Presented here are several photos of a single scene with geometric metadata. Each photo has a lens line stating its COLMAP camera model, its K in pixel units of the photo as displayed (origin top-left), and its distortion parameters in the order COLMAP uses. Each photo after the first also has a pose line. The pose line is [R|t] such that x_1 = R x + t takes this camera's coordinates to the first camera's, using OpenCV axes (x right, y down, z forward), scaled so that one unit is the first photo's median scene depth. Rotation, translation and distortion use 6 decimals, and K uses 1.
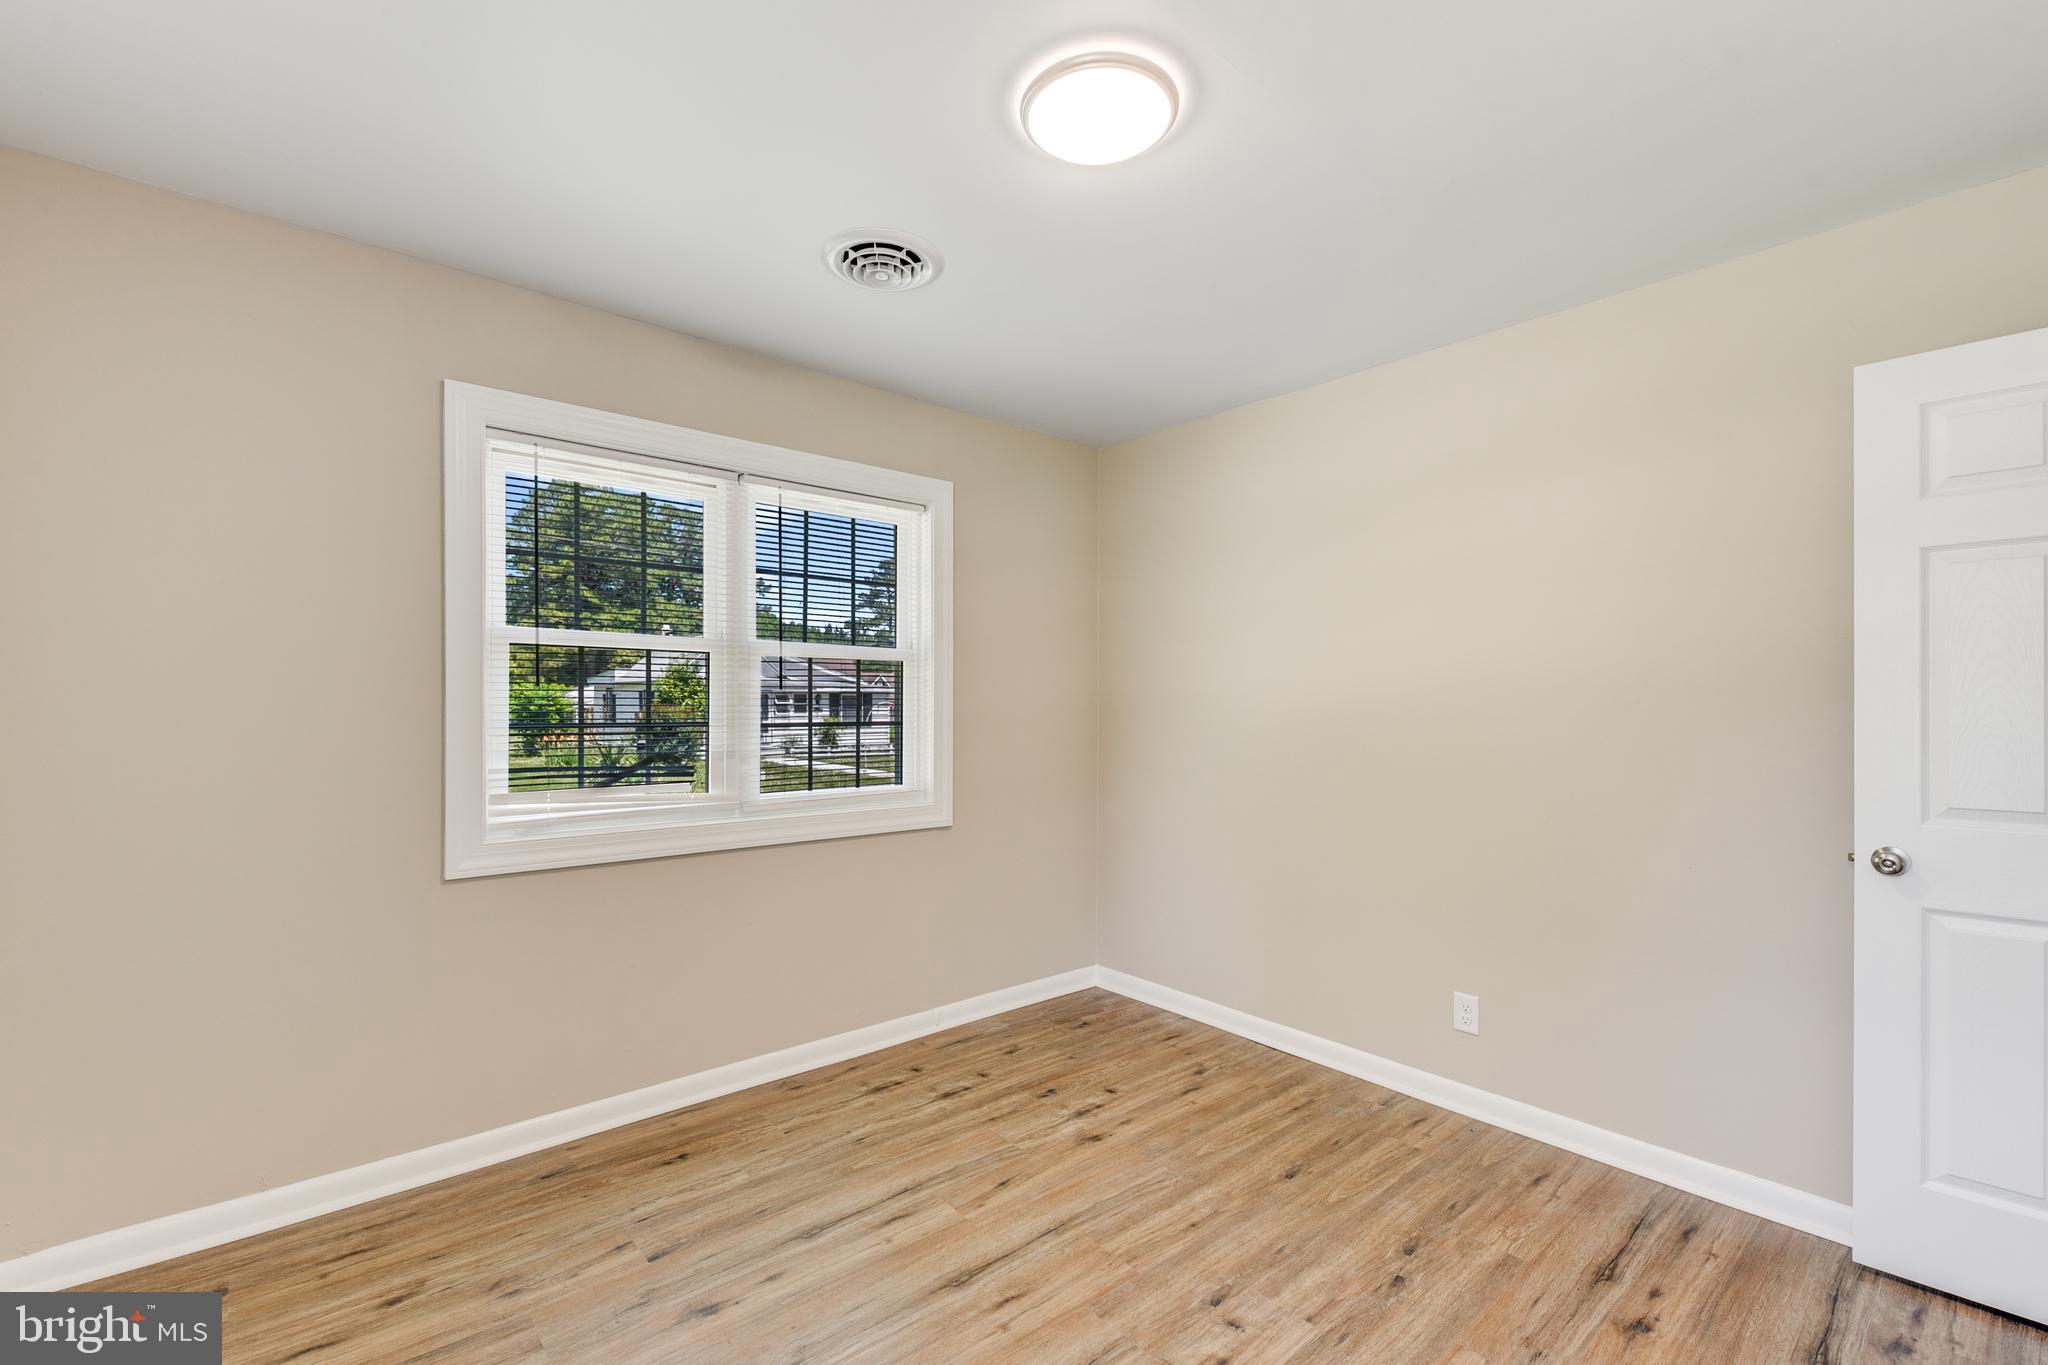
lens RADIAL K [[888.5, 0, 1018.9], [0, 888.5, 703.6], [0, 0, 1]] dist [0.012154, -0.012629]
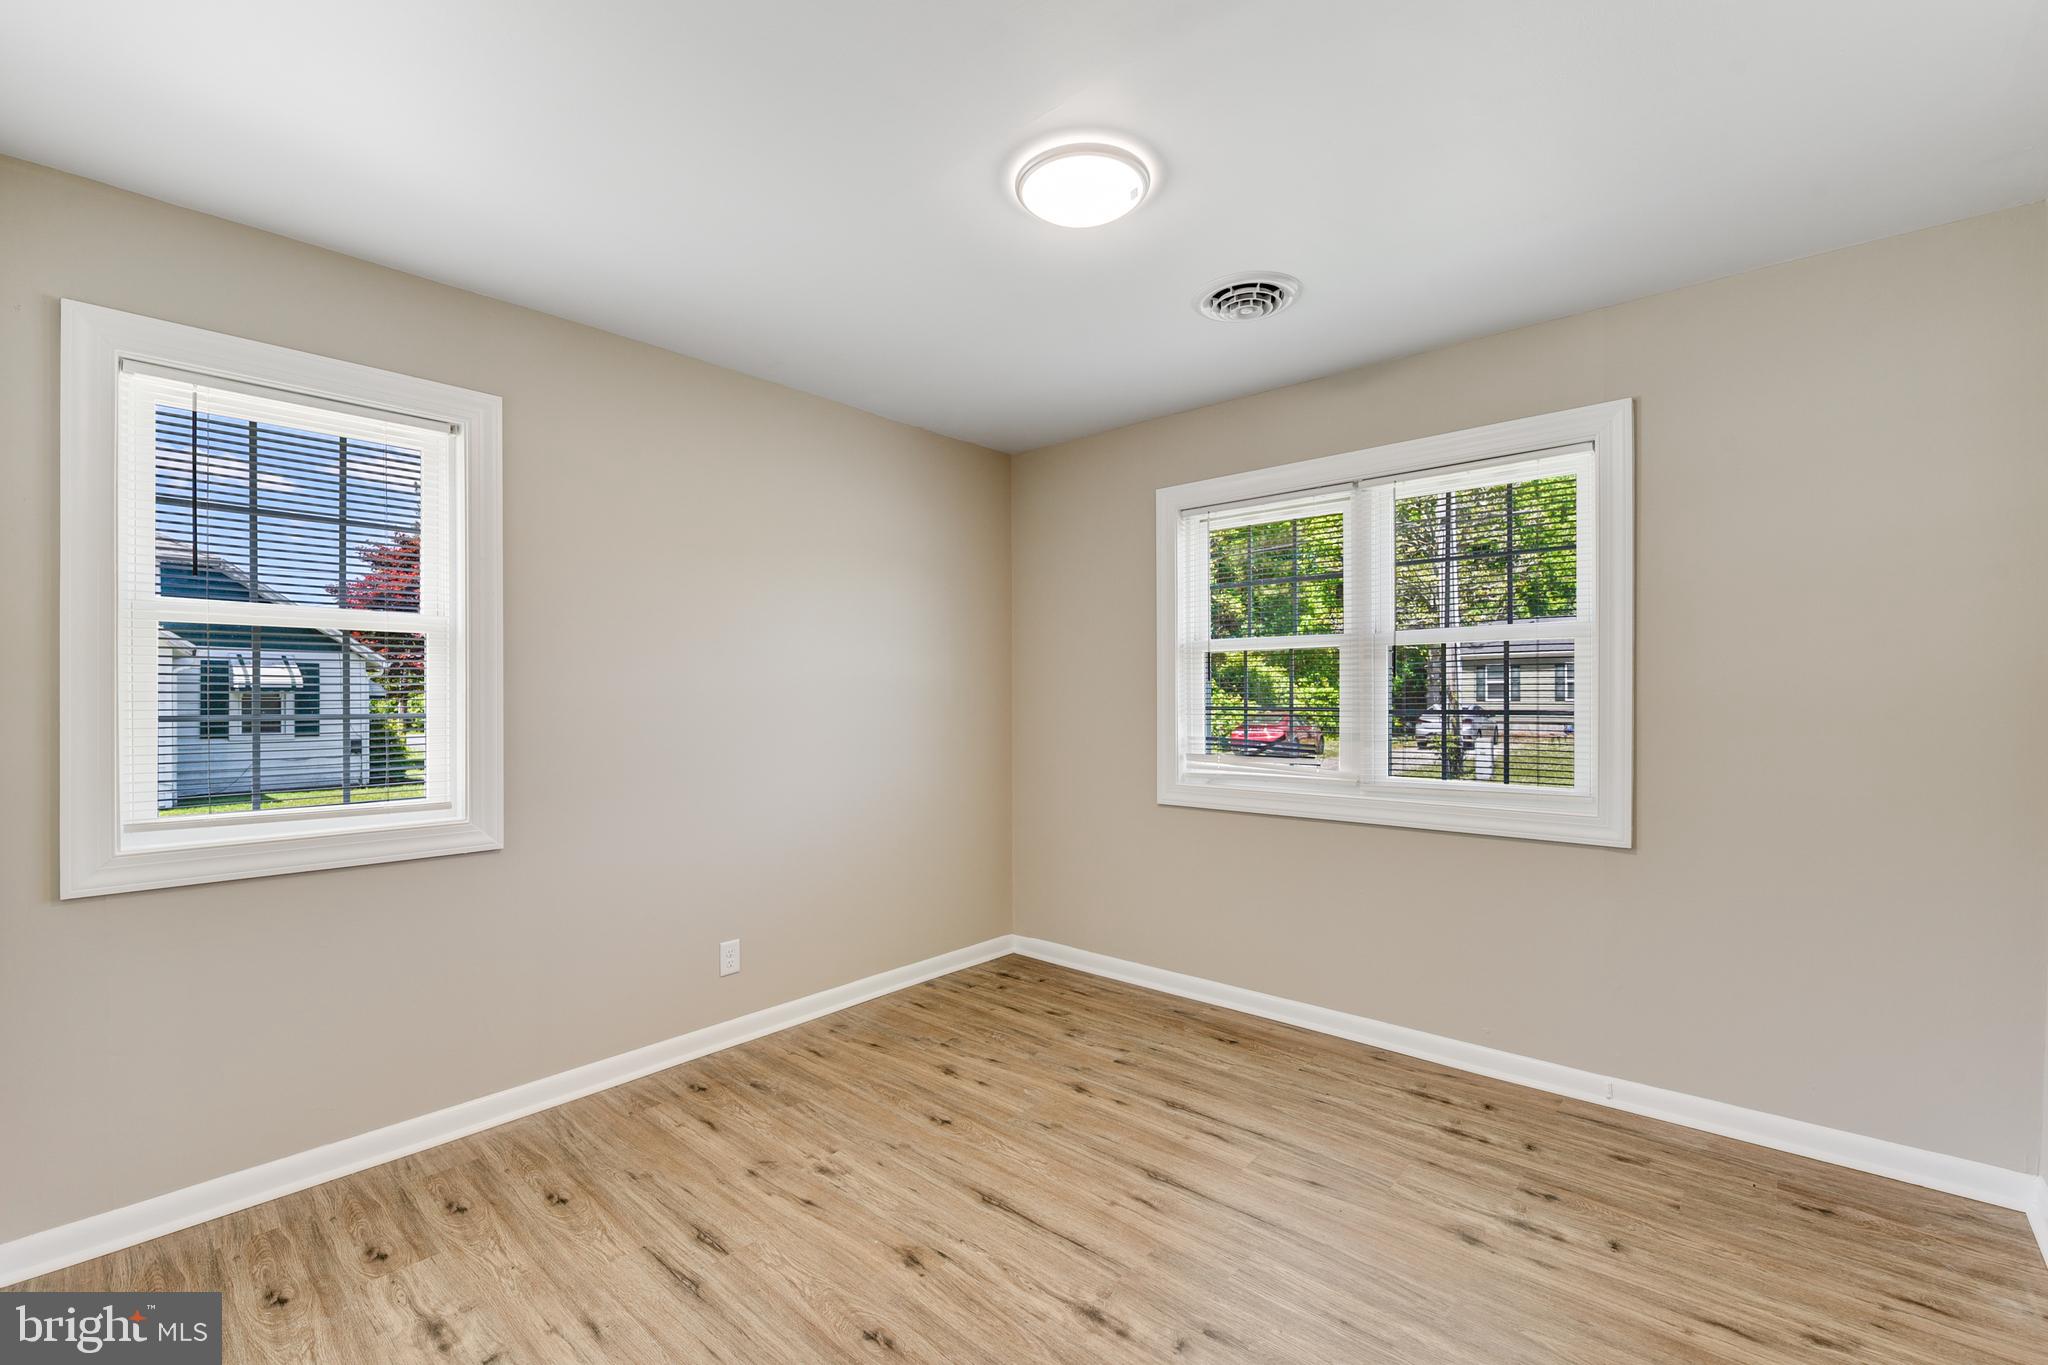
lens RADIAL K [[888.5, 0, 1018.9], [0, 888.5, 703.6], [0, 0, 1]] dist [0.012154, -0.012629]
pose [[0.119699, 0.006743, -0.992787, 0.791189], [0.004166, 0.999965, 0.007294, 0.005433], [0.992802, -0.005009, 0.119666, 0.492968]]
